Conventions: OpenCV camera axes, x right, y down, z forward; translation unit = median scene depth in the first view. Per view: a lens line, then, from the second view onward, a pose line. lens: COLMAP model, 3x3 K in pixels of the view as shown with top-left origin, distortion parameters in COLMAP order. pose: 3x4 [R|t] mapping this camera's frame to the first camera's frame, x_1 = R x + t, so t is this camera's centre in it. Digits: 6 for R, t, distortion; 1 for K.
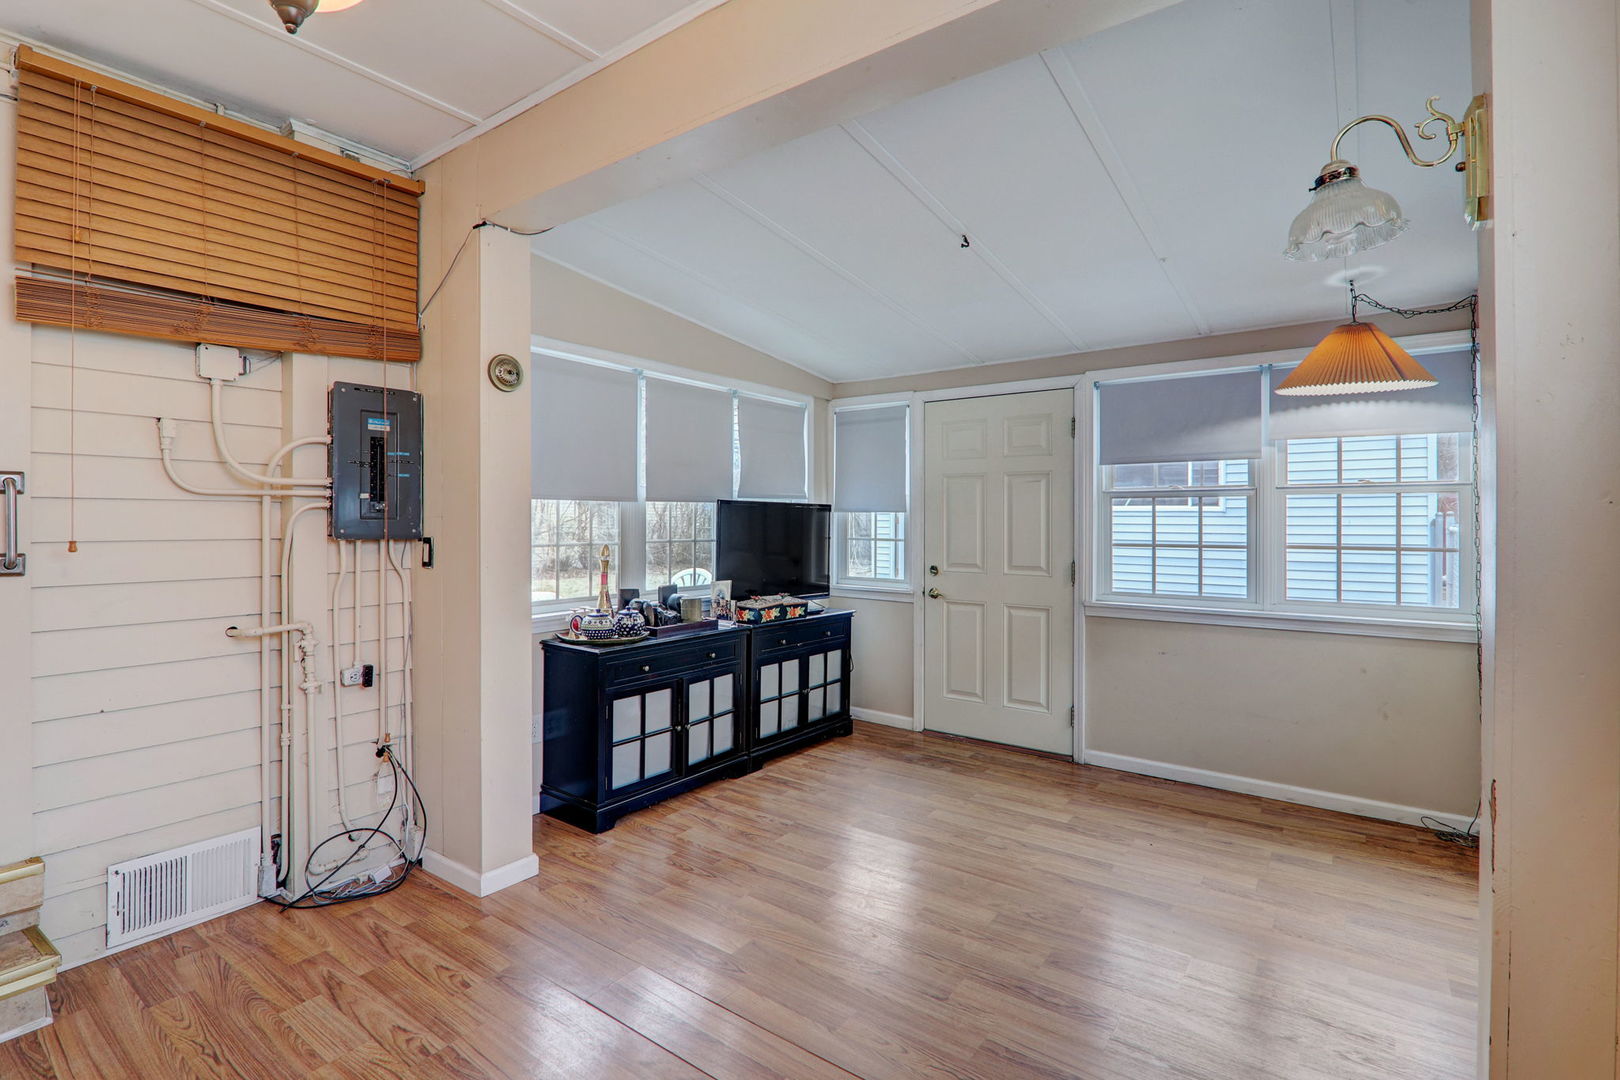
lens RADIAL K [[759.6, 0, 800.8], [0, 759.6, 521.1], [0, 0, 1]] dist [-0.015411, 0.000033]
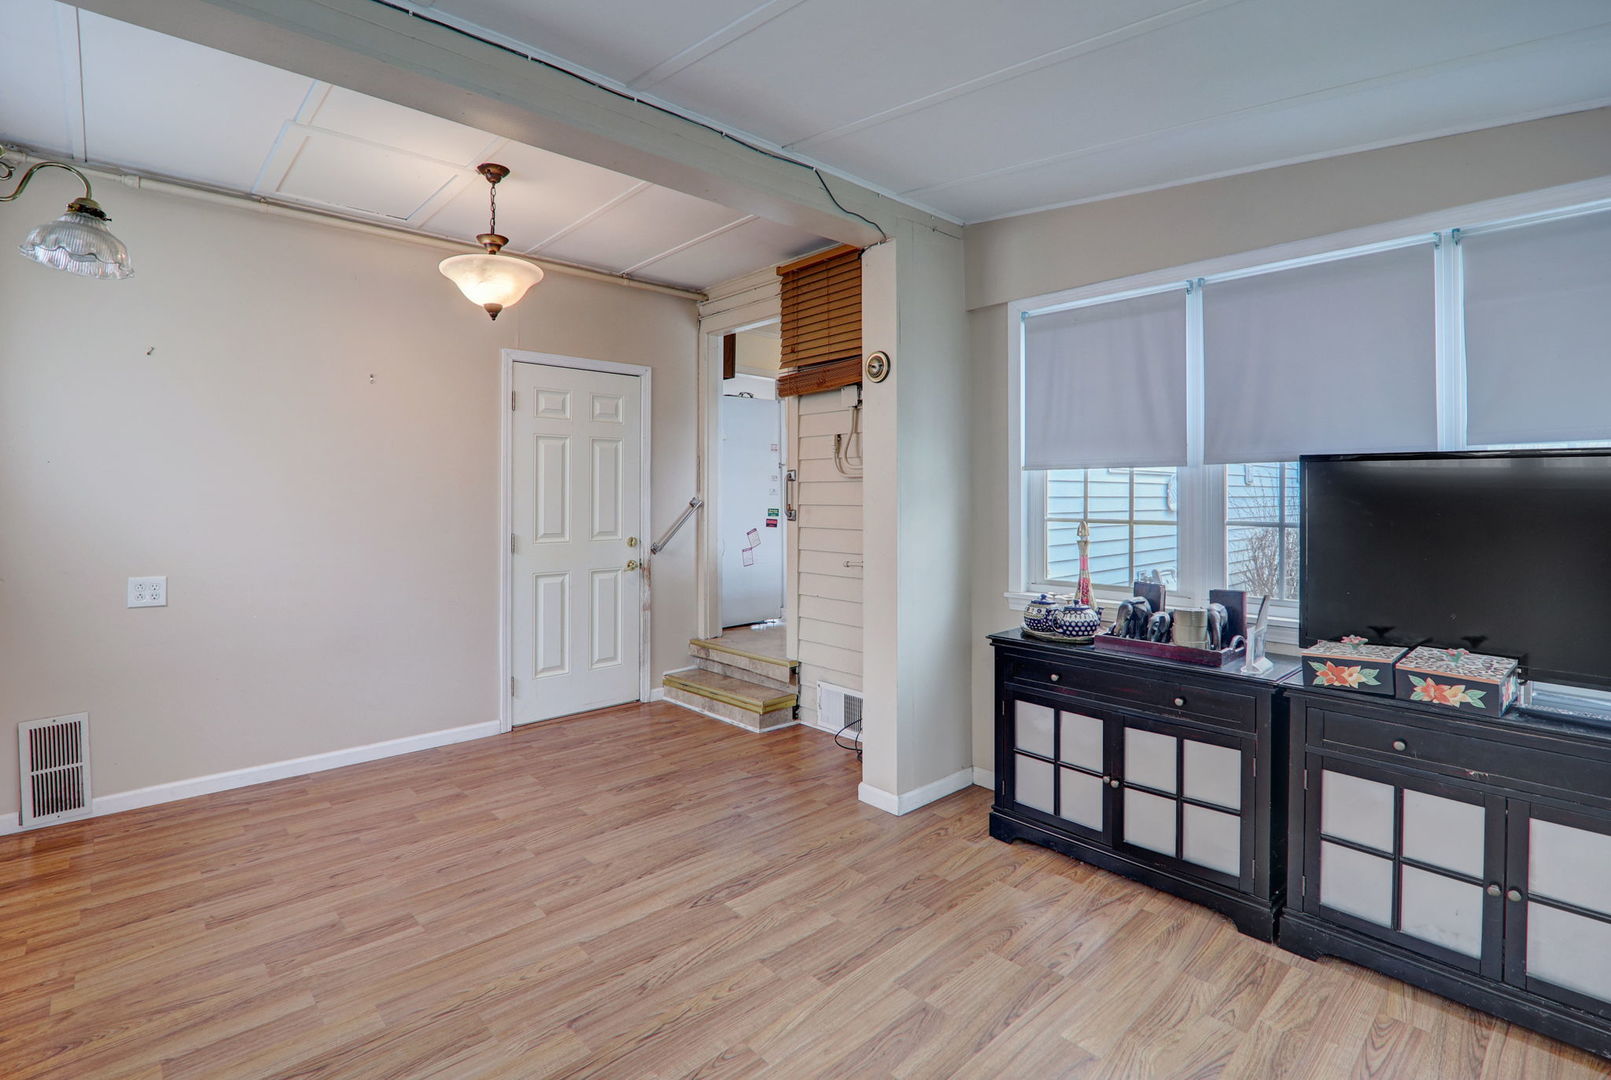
lens RADIAL K [[762.3, 0, 805.2], [0, 762.3, 496.3], [0, 0, 1]] dist [-0.016882, -0.000374]
pose [[-0.185521, -0.001525, -0.982639, 0.572584], [-0.002363, 0.999997, -0.001106, 0.004746], [0.982637, 0.002116, -0.185524, 0.809172]]
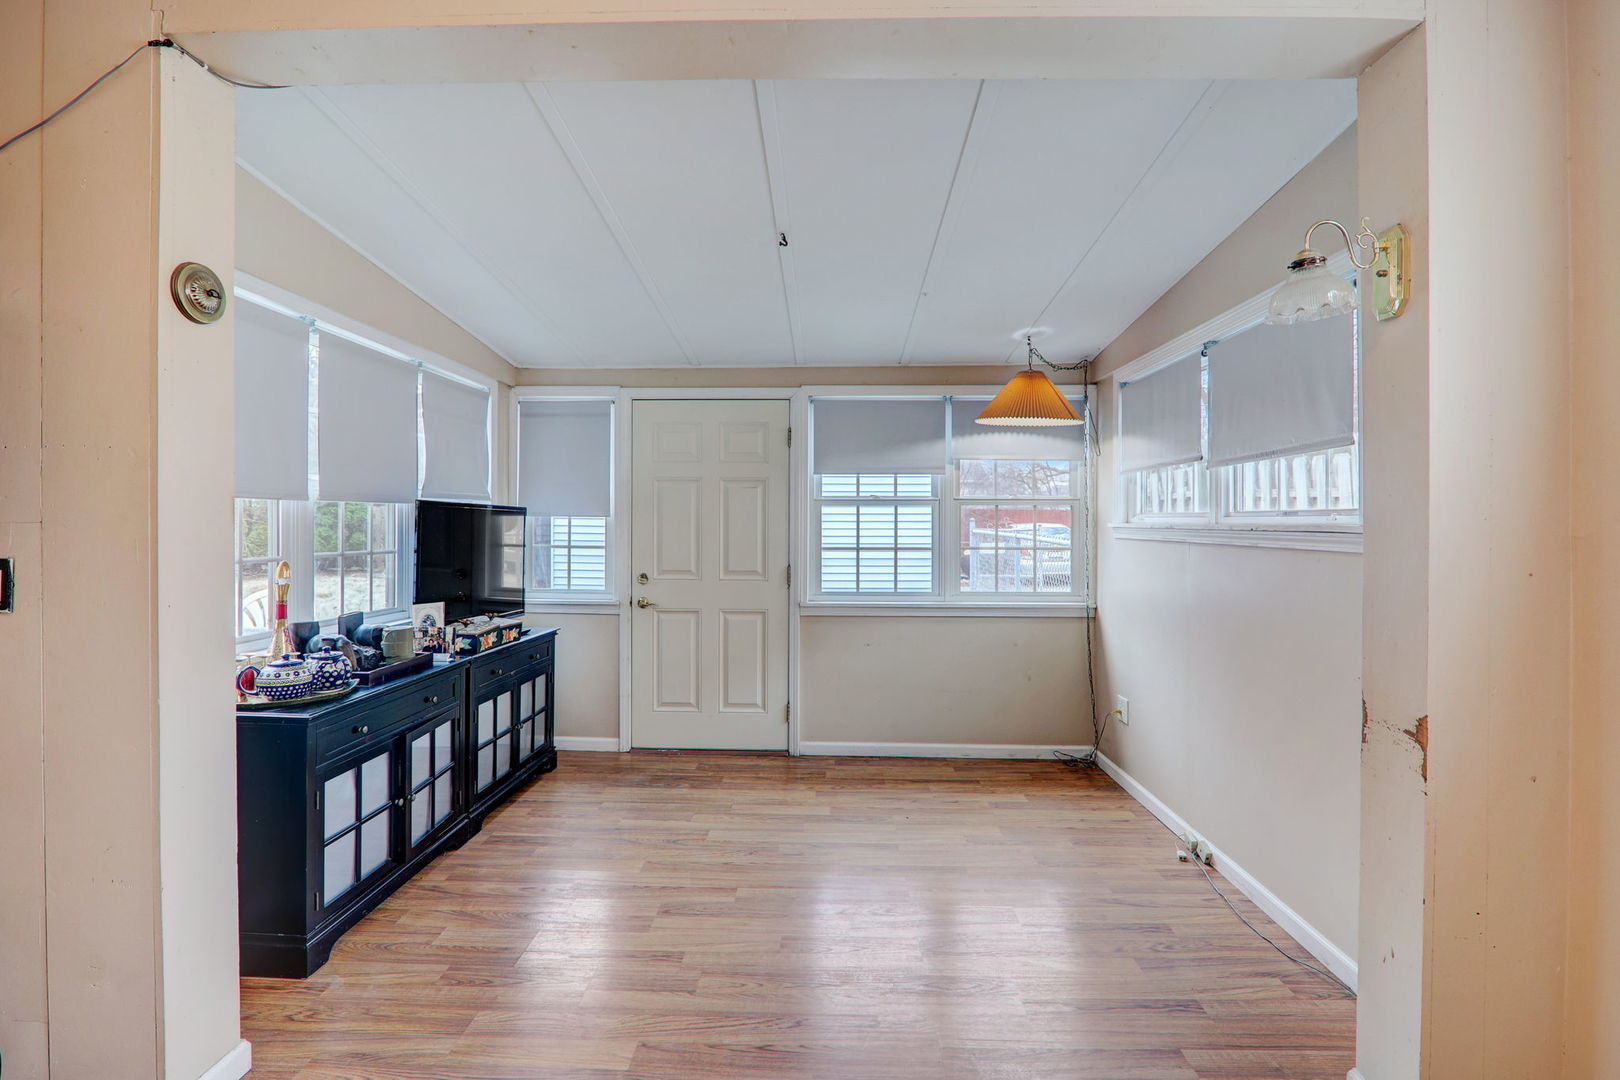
lens RADIAL K [[746.1, 0, 808.4], [0, 746.1, 527.1], [0, 0, 1]] dist [-0.017545, 0.000415]
pose [[0.820041, -0.001318, 0.572303, -0.237156], [-0.000794, 0.999994, 0.003441, -0.003384], [-0.572304, -0.003276, 0.820035, 0.154944]]
